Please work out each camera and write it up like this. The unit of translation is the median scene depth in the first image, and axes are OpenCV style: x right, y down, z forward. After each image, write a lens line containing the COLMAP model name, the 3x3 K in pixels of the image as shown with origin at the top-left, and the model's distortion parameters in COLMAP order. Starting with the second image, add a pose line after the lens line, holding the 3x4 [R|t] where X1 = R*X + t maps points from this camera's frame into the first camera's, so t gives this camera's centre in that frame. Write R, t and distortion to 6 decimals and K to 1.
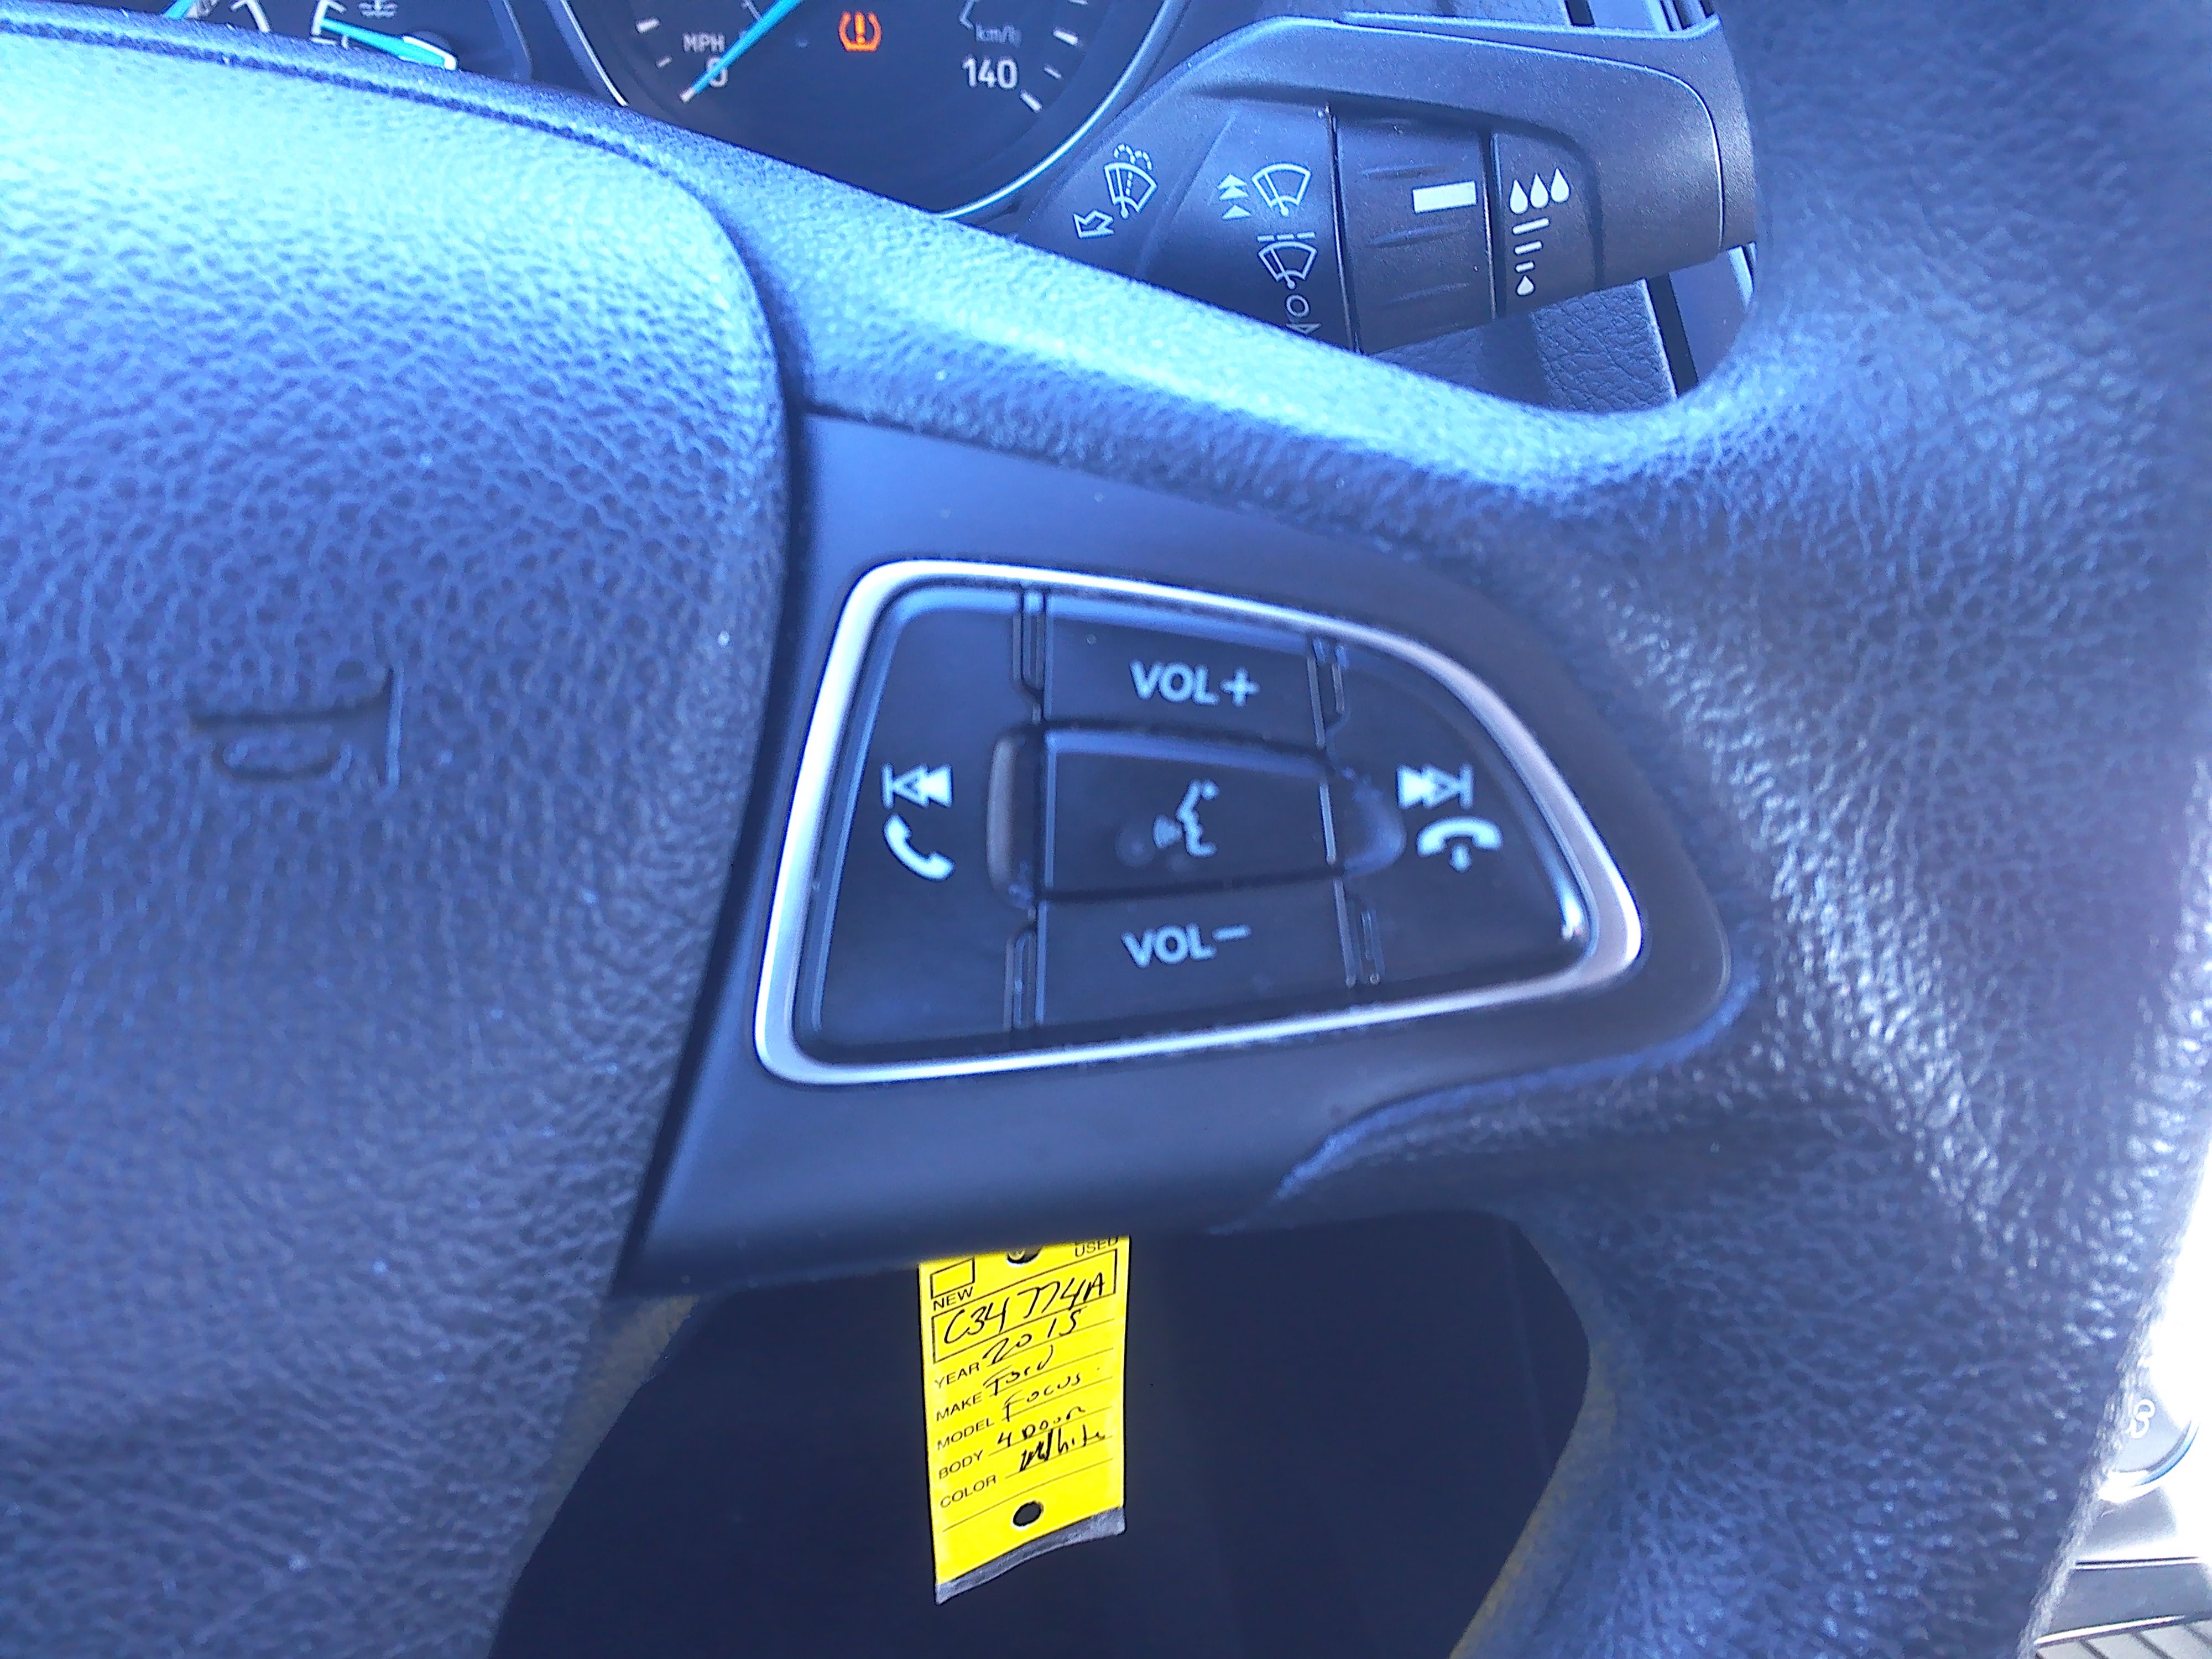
lens RADIAL K [[1819.3, 0, 1106.0], [0, 1819.3, 829.5], [0, 0, 1]] dist [0.089596, -0.199506]
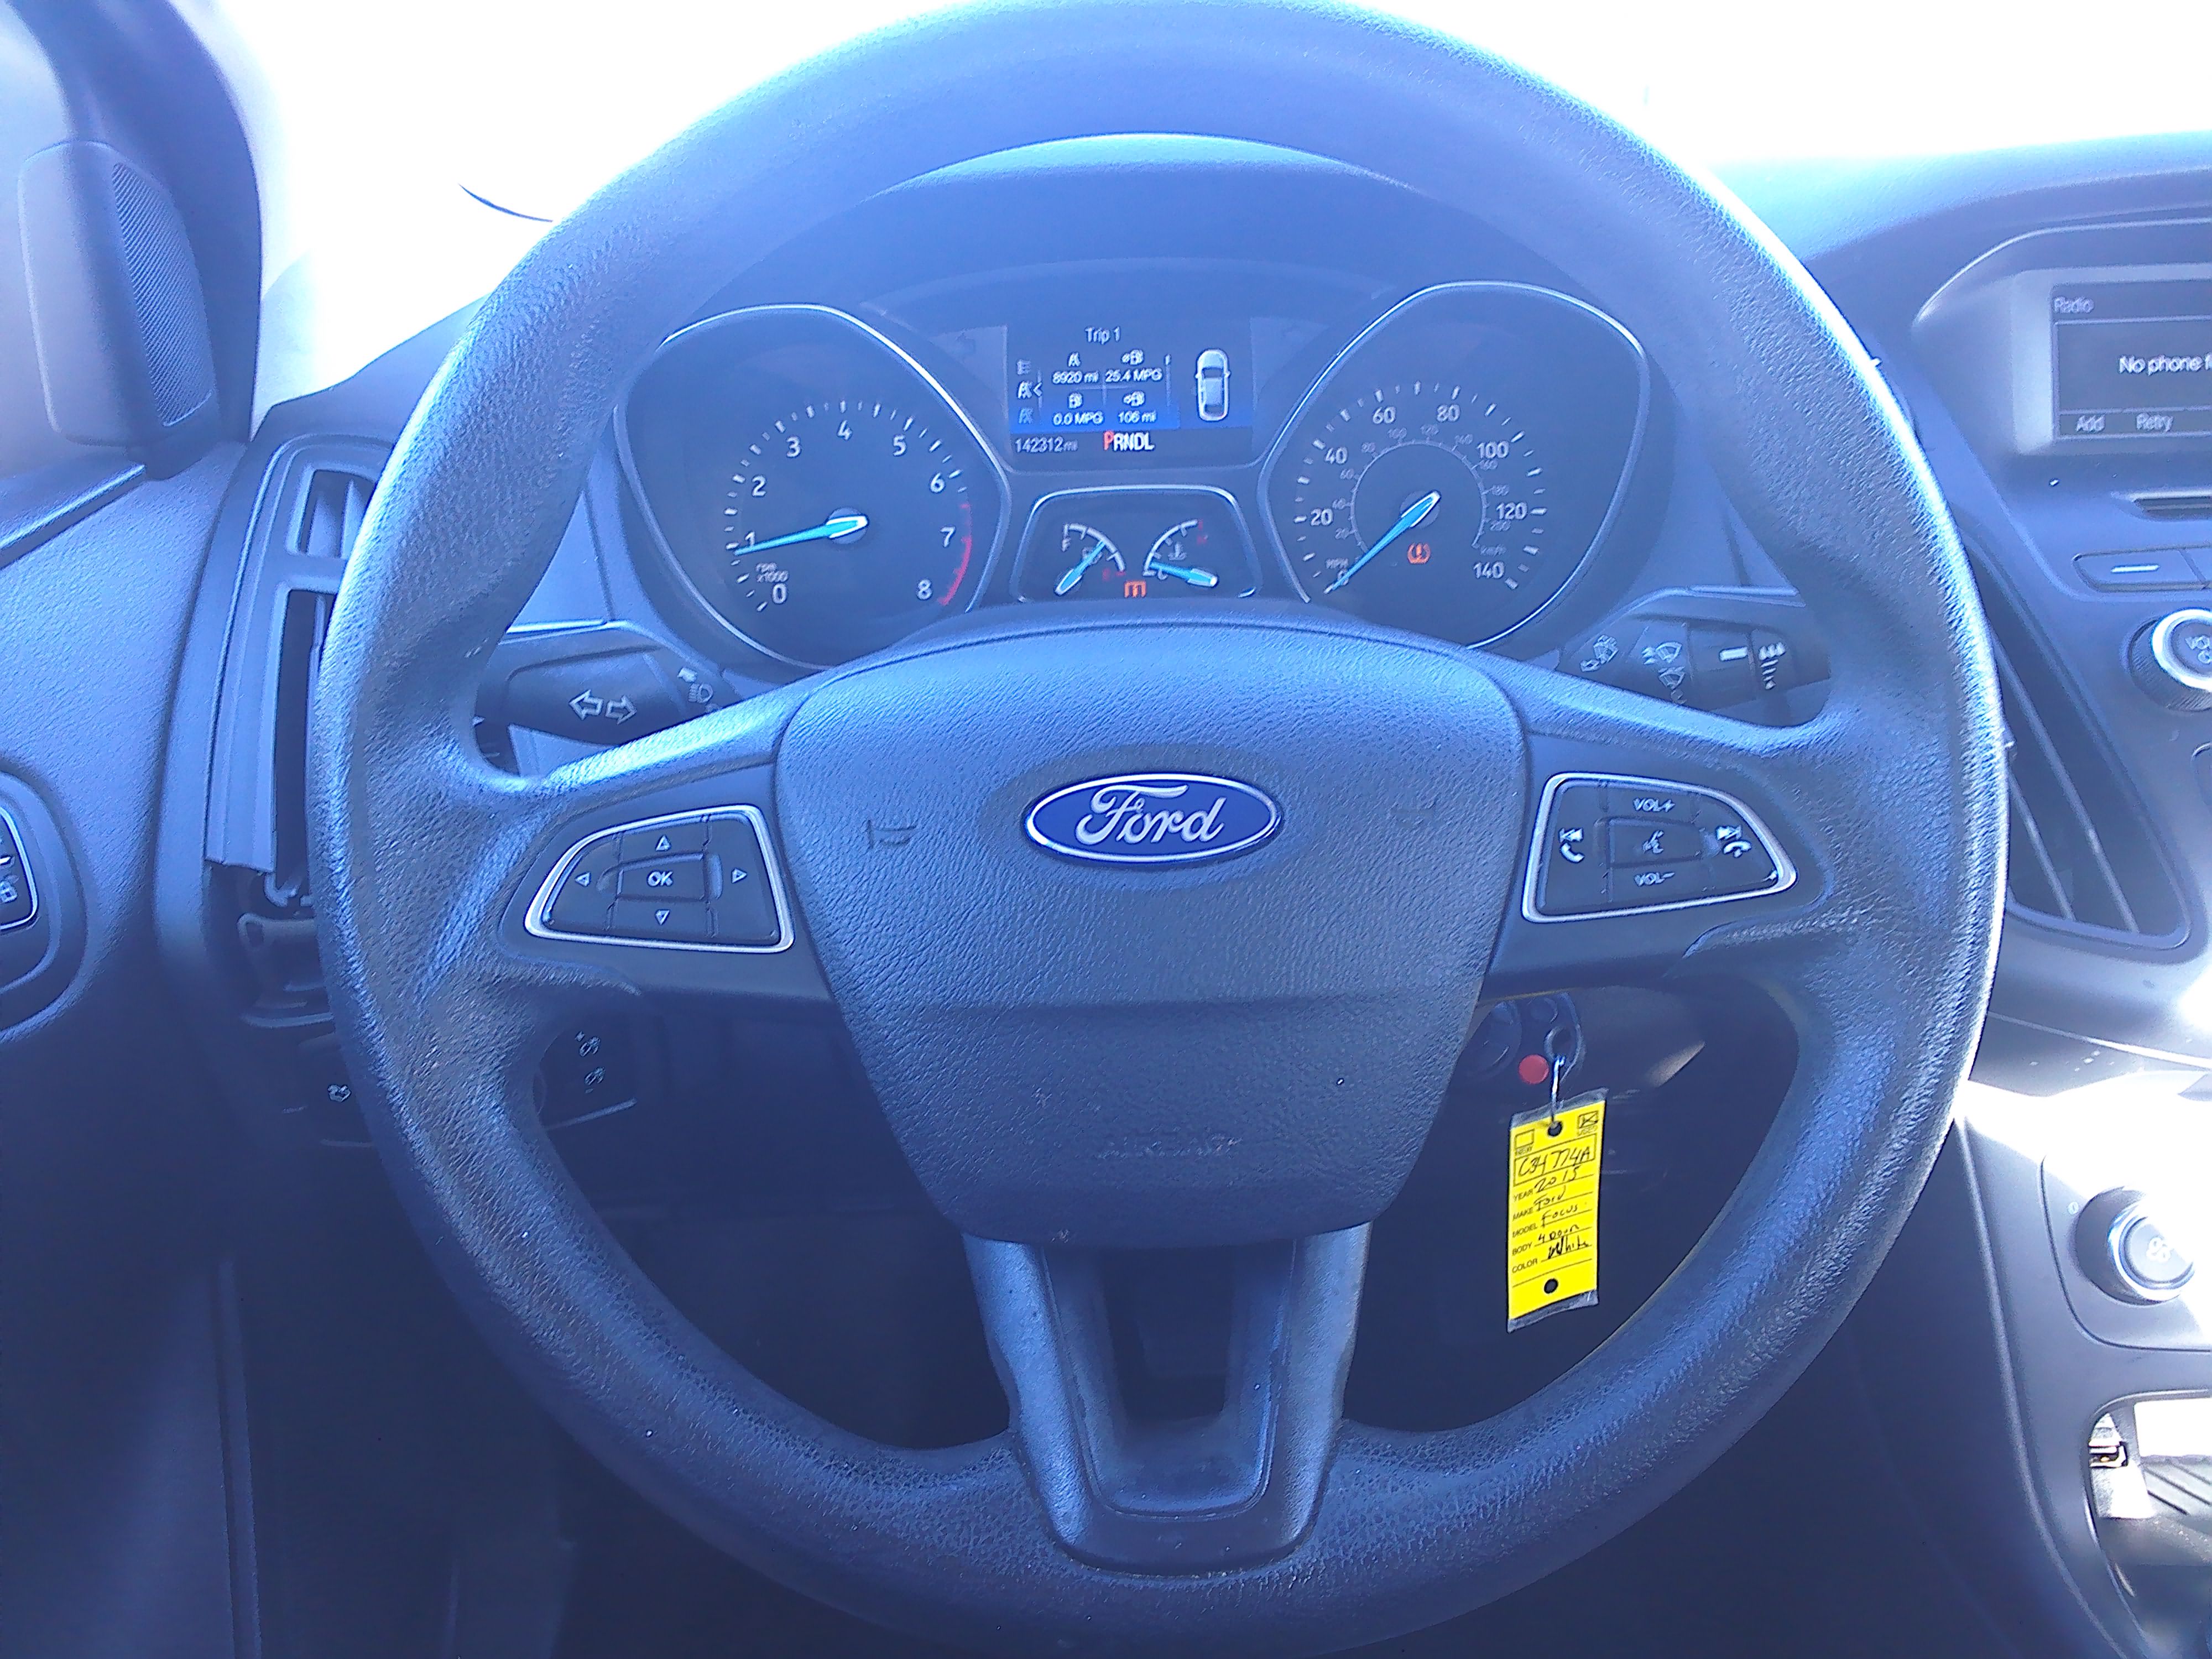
lens RADIAL K [[1819.3, 0, 1106.0], [0, 1819.3, 829.5], [0, 0, 1]] dist [0.089596, -0.199506]
pose [[0.982103, -0.014679, -0.187770, -0.204241], [-0.022136, 0.981053, -0.192473, 0.417943], [0.187038, 0.193185, 0.963170, -1.610692]]
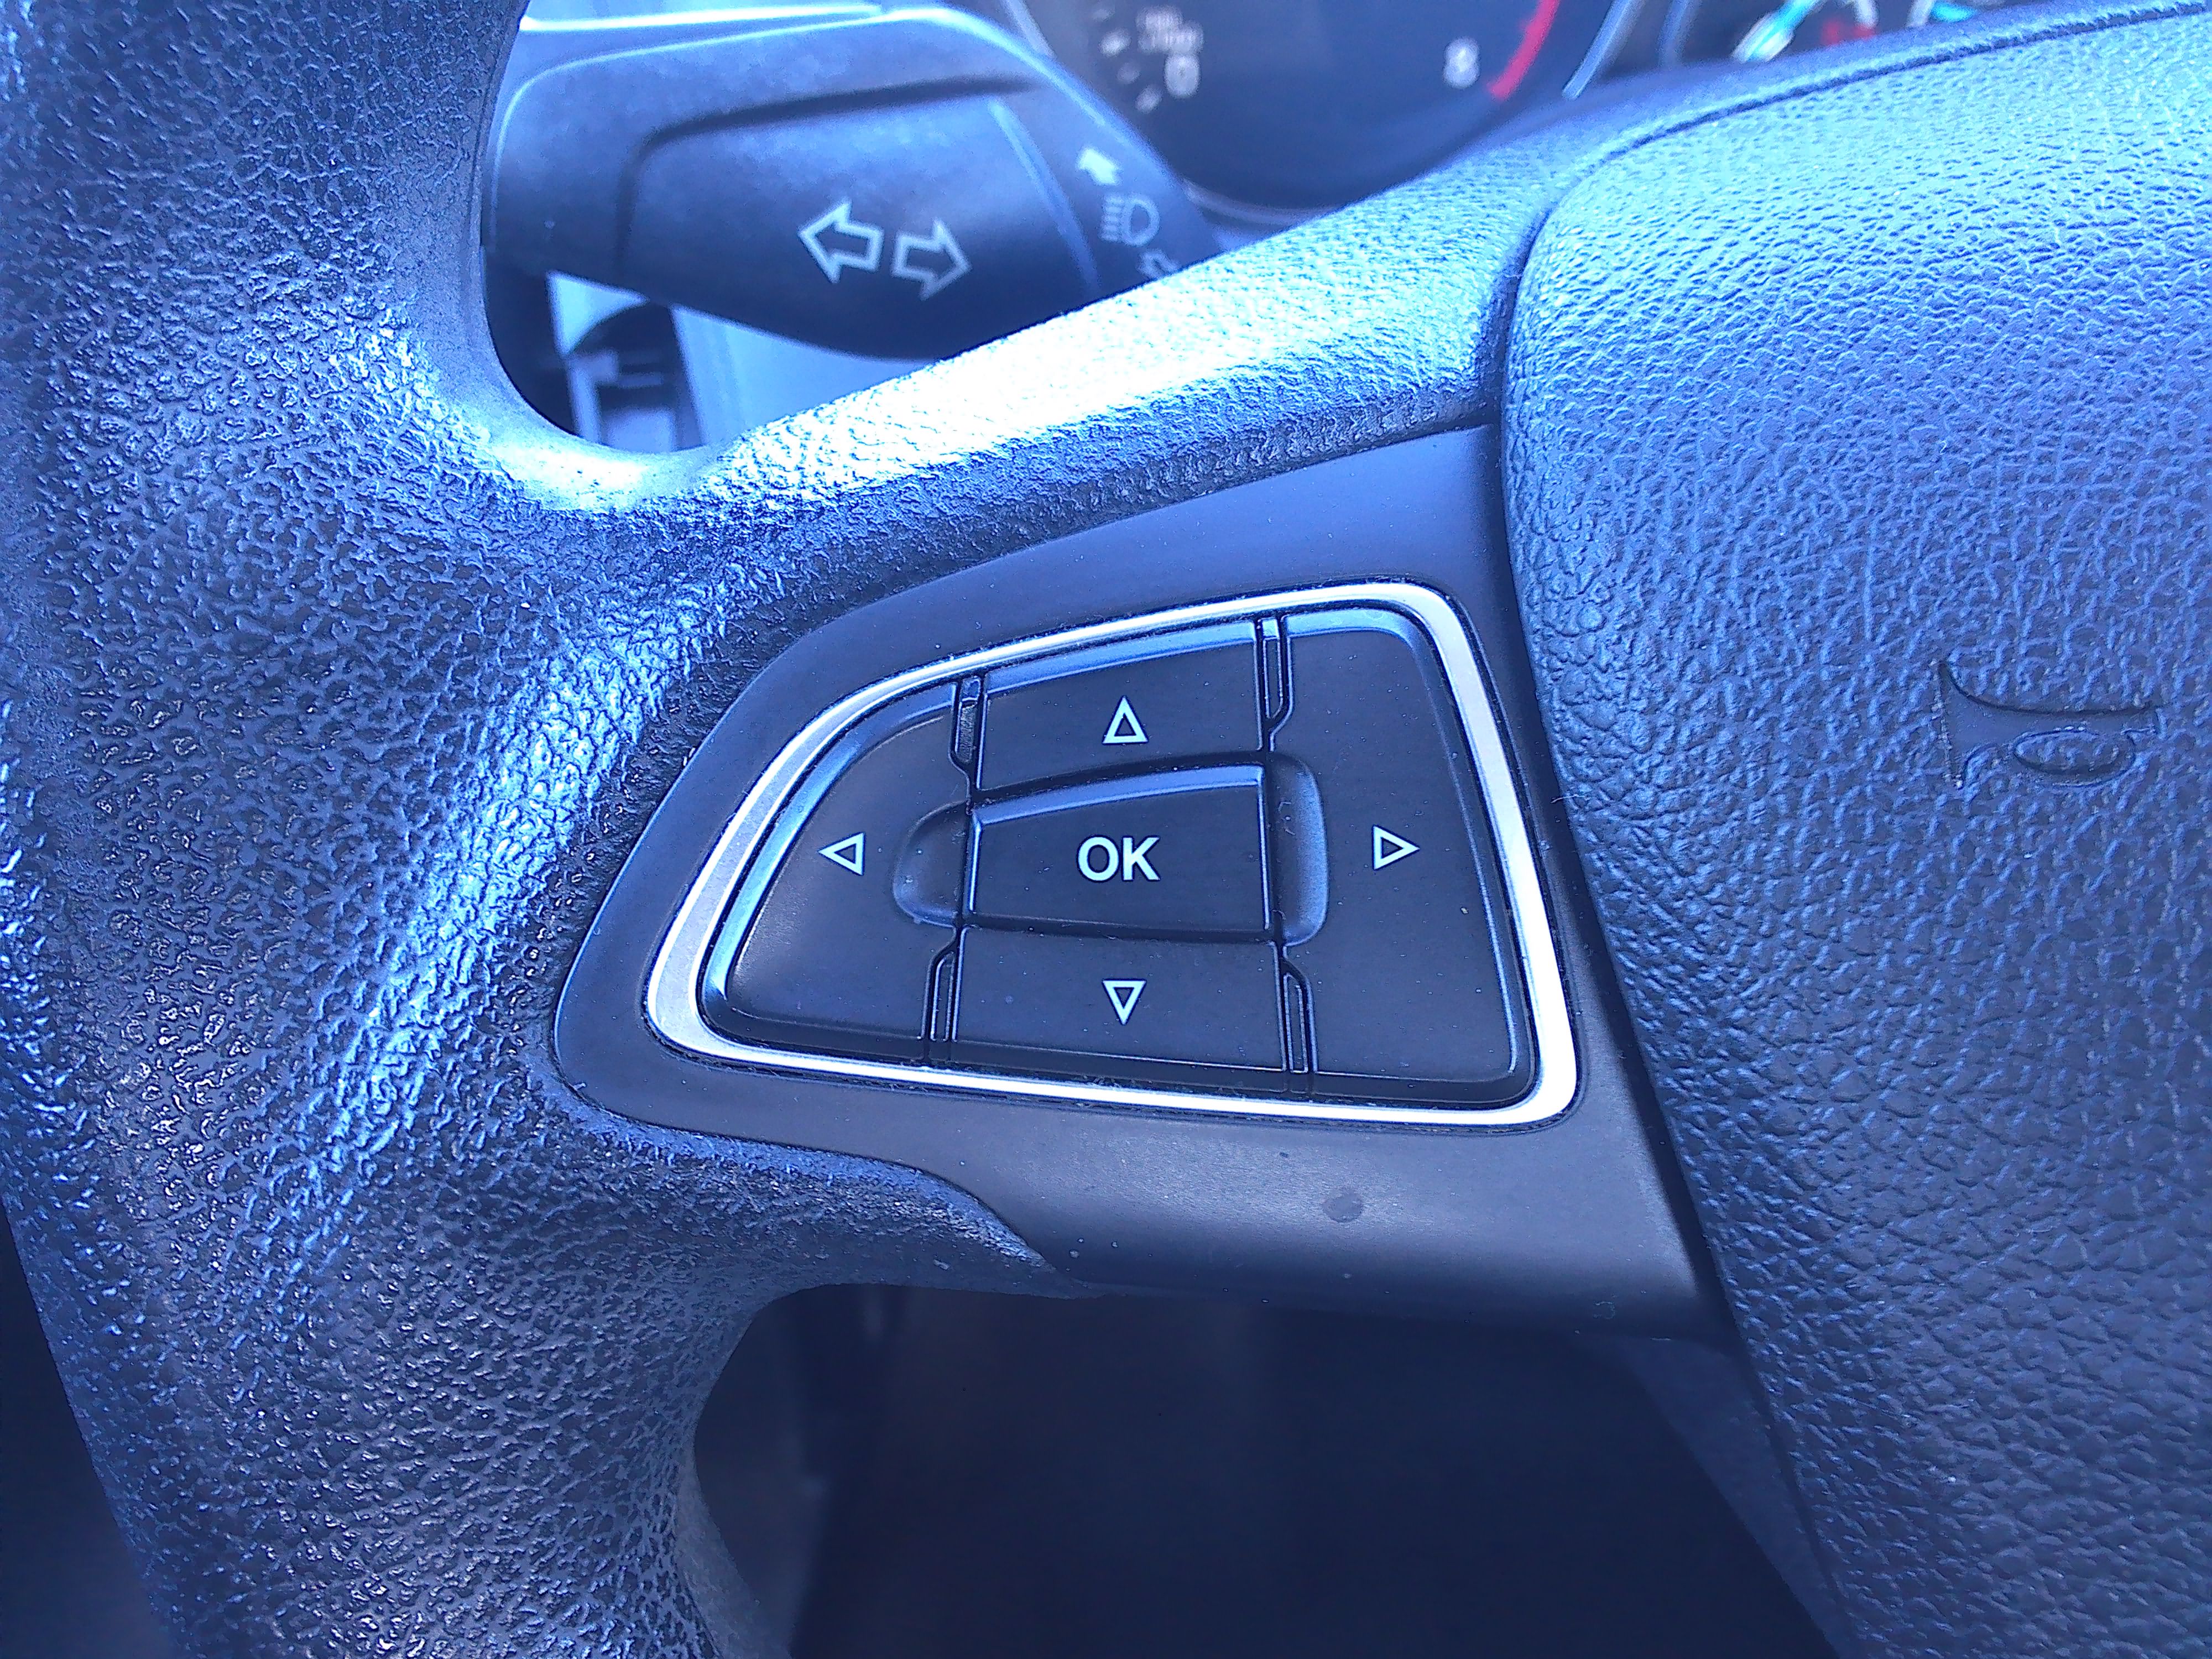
lens RADIAL K [[1819.3, 0, 1106.0], [0, 1819.3, 829.5], [0, 0, 1]] dist [0.089596, -0.199506]
pose [[0.950472, 0.068299, -0.303214, -0.980875], [-0.069400, 0.997563, 0.007155, 0.045095], [0.302964, 0.014242, 0.952896, -0.127438]]
